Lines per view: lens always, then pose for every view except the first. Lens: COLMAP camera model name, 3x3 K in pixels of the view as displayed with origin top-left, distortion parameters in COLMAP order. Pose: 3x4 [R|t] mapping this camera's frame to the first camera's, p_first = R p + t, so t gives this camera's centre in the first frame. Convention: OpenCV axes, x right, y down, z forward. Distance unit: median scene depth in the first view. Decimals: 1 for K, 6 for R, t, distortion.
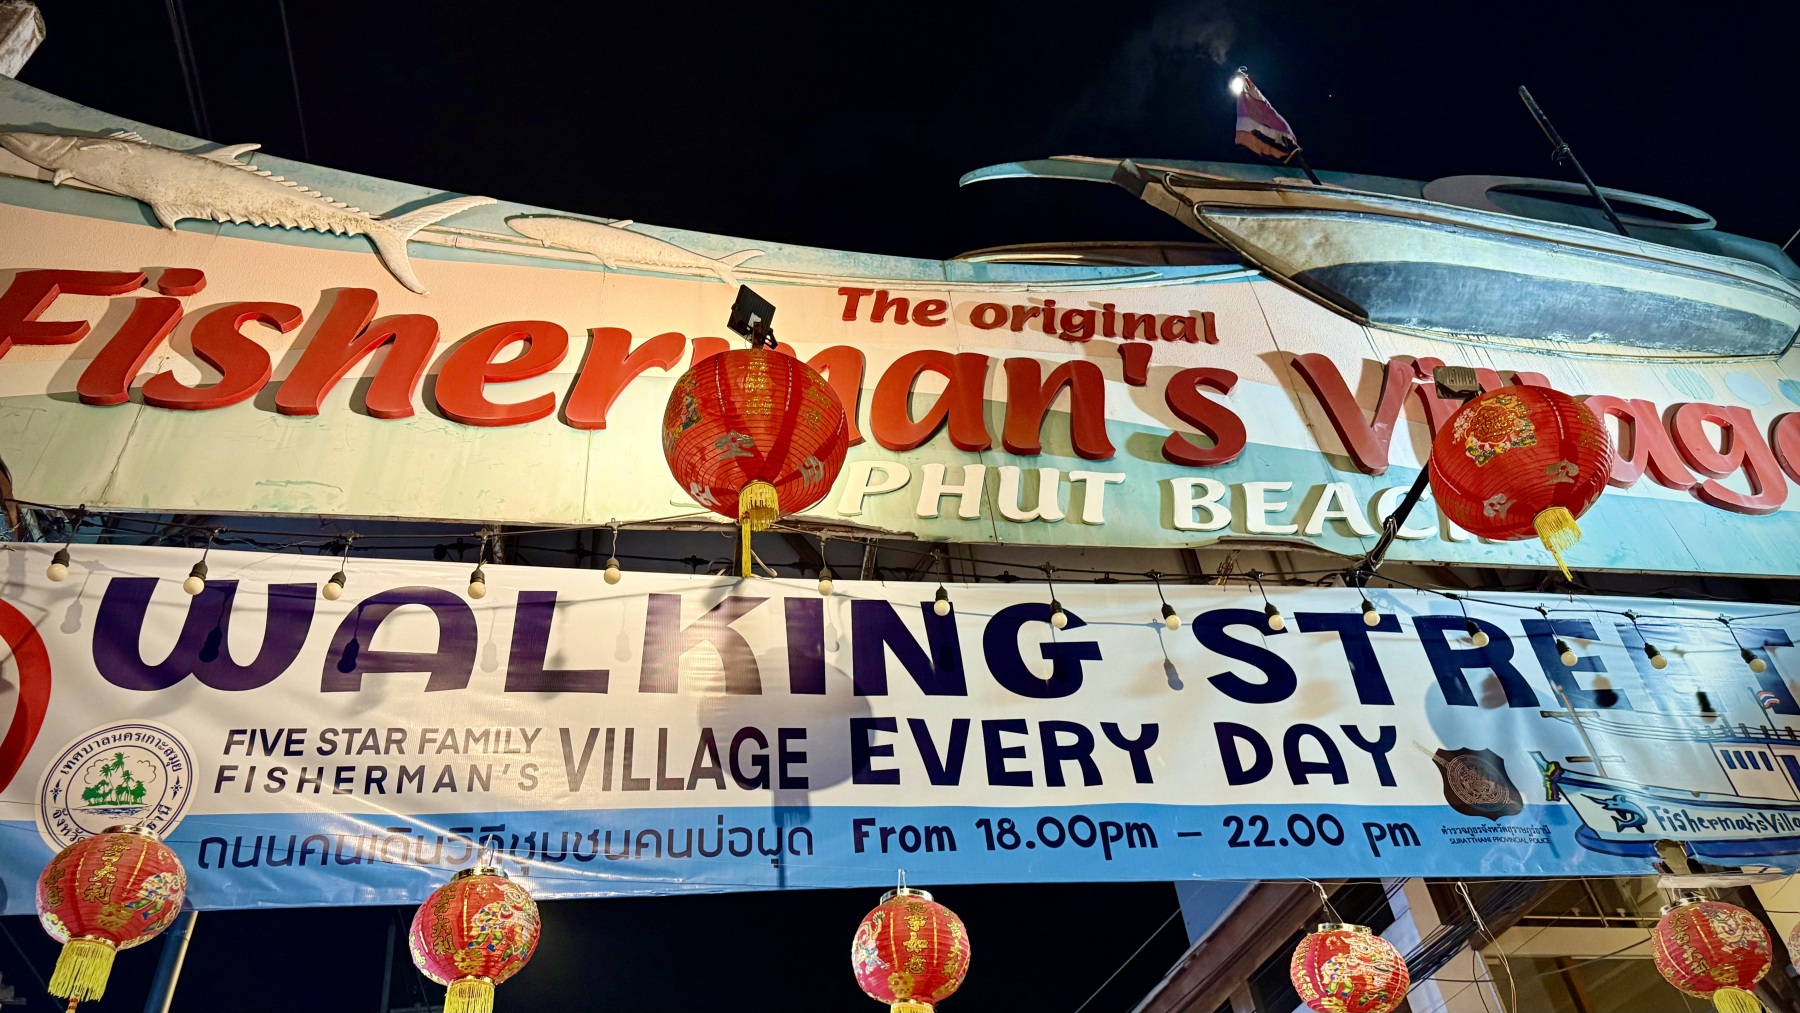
lens RADIAL K [[1238.5, 0, 901.8], [0, 1238.5, 510.2], [0, 0, 1]] dist [0.032148, -0.029489]
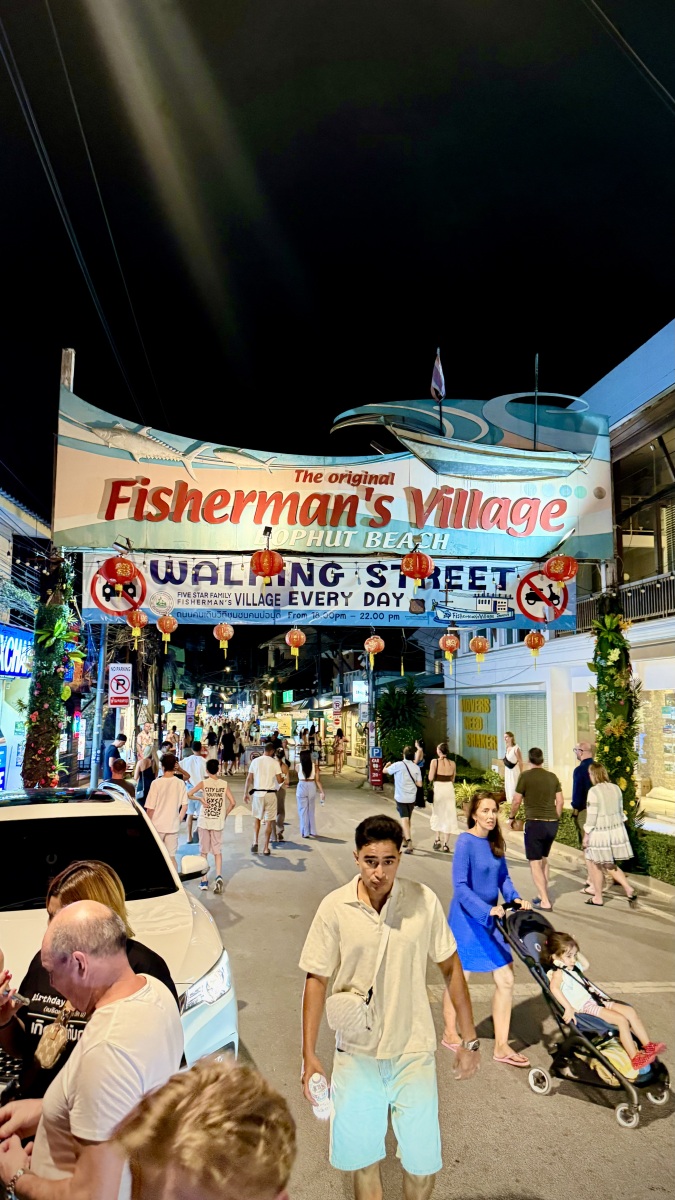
lens RADIAL K [[825.6, 0, 340.1], [0, 825.6, 600.3], [0, 0, 1]] dist [0.032148, -0.029489]
pose [[0.994428, 0.093326, -0.049028, 0.308483], [-0.049780, 0.825651, 0.561980, -1.580808], [0.092928, -0.556408, 0.825696, -1.666561]]
